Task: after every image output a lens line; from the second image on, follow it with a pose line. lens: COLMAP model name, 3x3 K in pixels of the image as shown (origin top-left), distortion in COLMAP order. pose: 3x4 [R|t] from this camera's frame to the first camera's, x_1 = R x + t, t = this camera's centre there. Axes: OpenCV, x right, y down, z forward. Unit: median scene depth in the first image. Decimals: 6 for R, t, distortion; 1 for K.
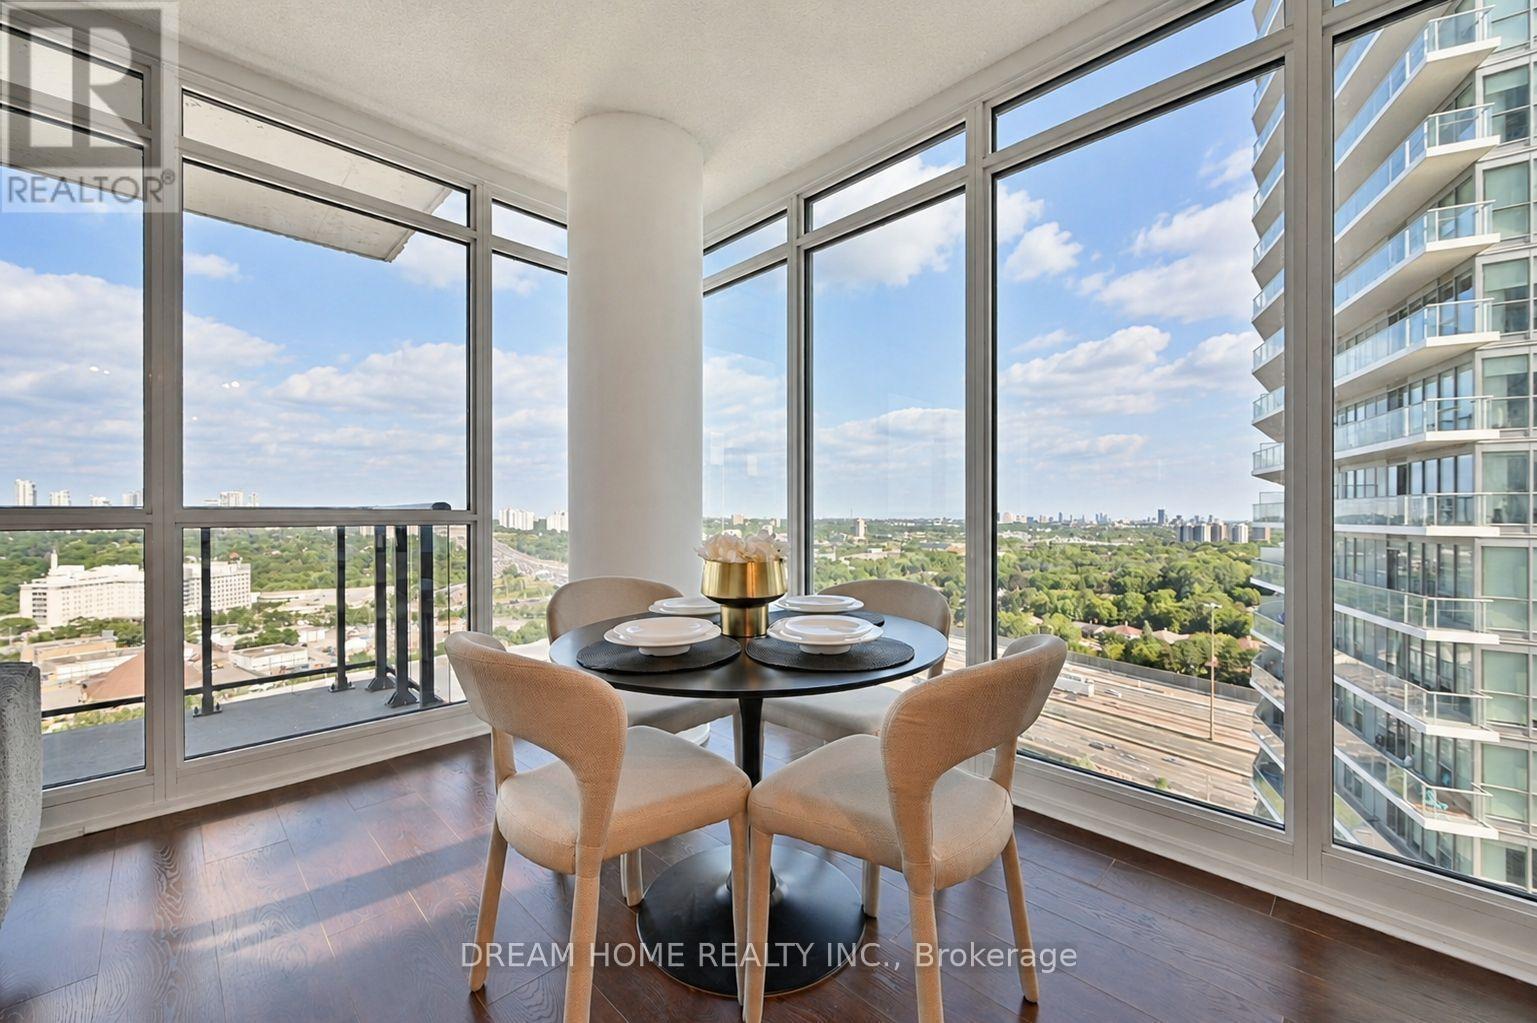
lens RADIAL K [[610.7, 0, 742.8], [0, 610.7, 517.5], [0, 0, 1]] dist [-0.001689, -0.000320]
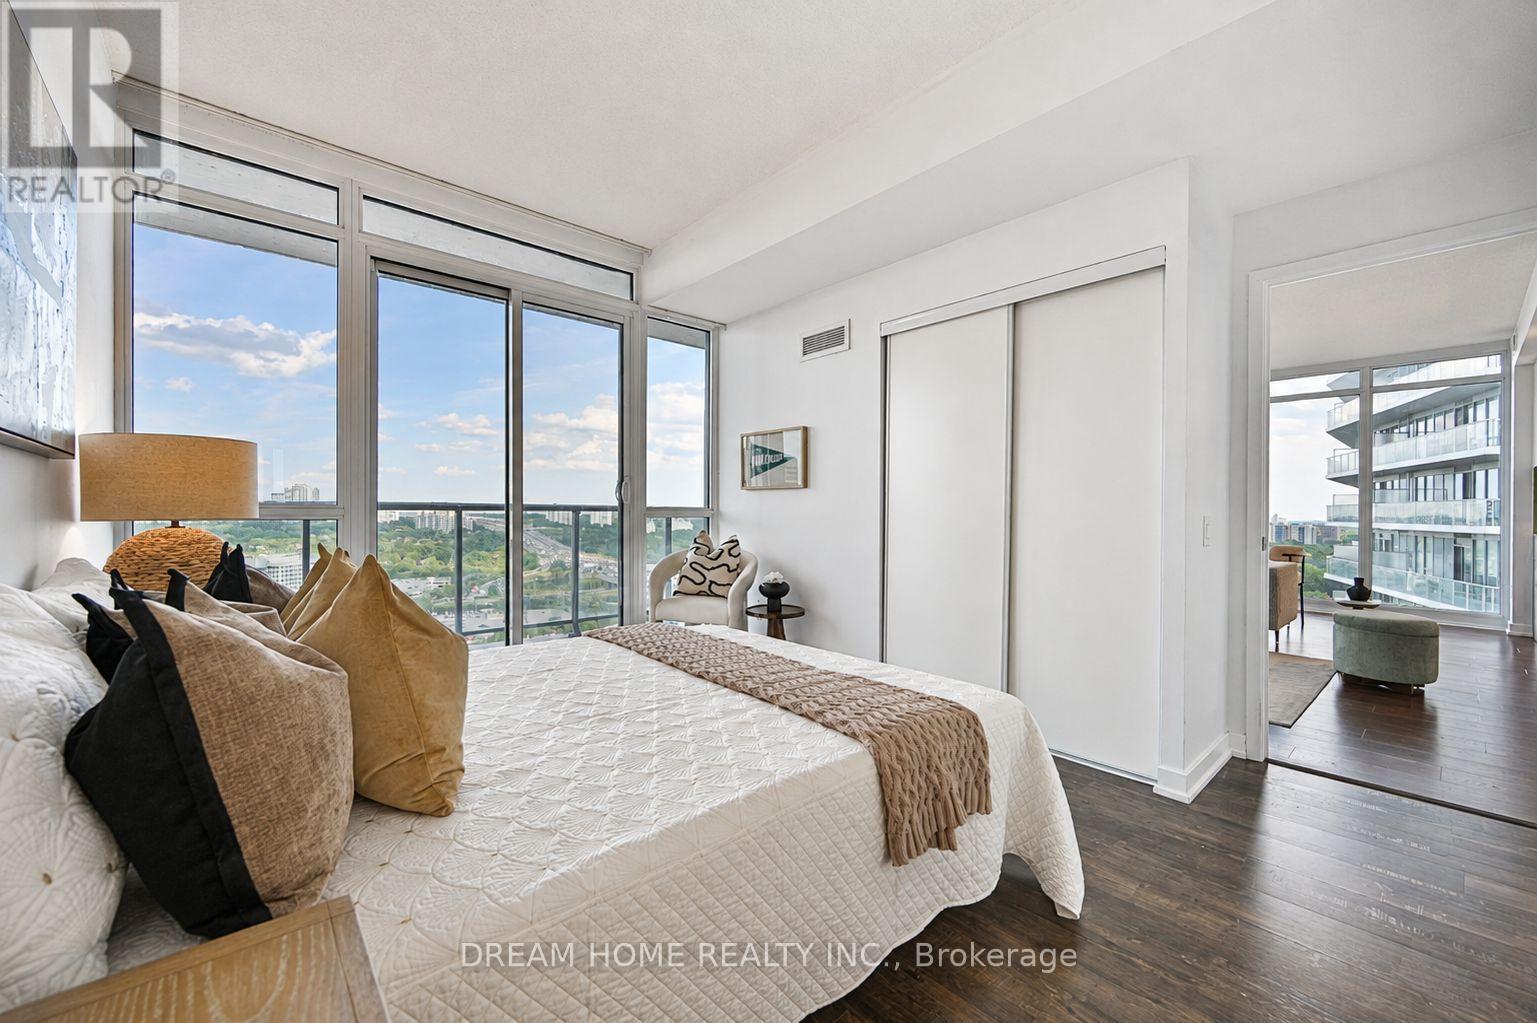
lens RADIAL K [[610.7, 0, 771.5], [0, 610.7, 507.5], [0, 0, 1]] dist [-0.001689, -0.000320]
pose [[0.999490, 0.005837, -0.031381, -0.168150], [-0.006128, 0.999939, -0.009185, -0.002391], [0.031325, 0.009372, 0.999465, -0.164249]]
